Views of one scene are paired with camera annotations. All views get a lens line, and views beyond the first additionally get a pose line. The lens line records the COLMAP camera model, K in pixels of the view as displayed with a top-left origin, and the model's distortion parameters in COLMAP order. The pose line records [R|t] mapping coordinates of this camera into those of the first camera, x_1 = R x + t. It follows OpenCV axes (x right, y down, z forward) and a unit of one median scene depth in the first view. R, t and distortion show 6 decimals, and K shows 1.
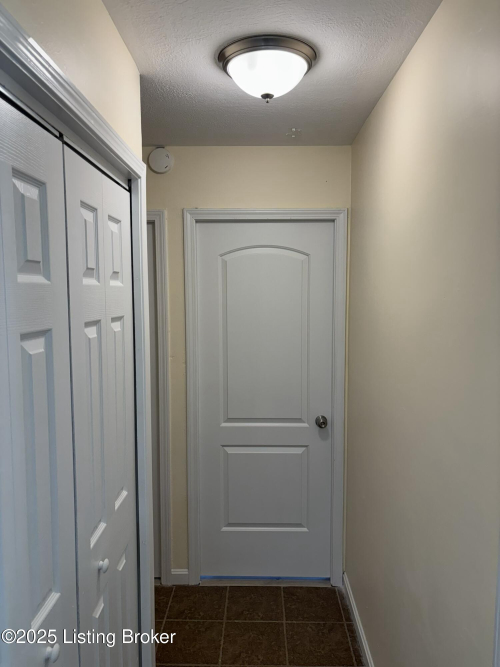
lens RADIAL K [[504.8, 0, 251.6], [0, 504.8, 332.9], [0, 0, 1]] dist [-0.040378, -0.000450]
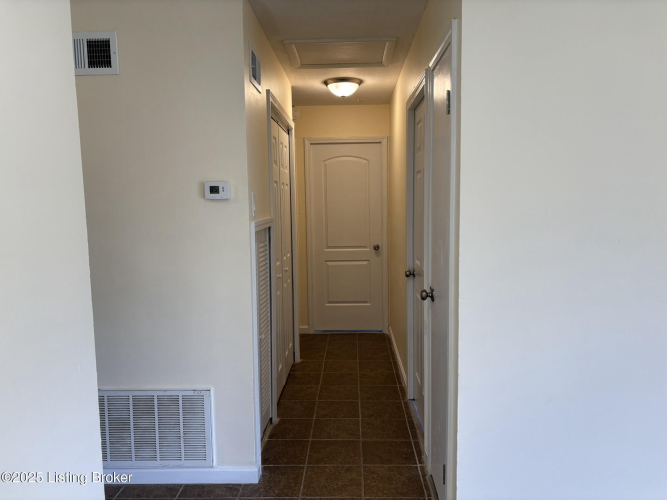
lens RADIAL K [[504.8, 0, 341.3], [0, 504.8, 272.0], [0, 0, 1]] dist [-0.040378, -0.000450]
pose [[0.999903, -0.013206, -0.004414, 0.012131], [0.013413, 0.998614, 0.050894, 0.176996], [0.003736, -0.050949, 0.998694, -0.974692]]
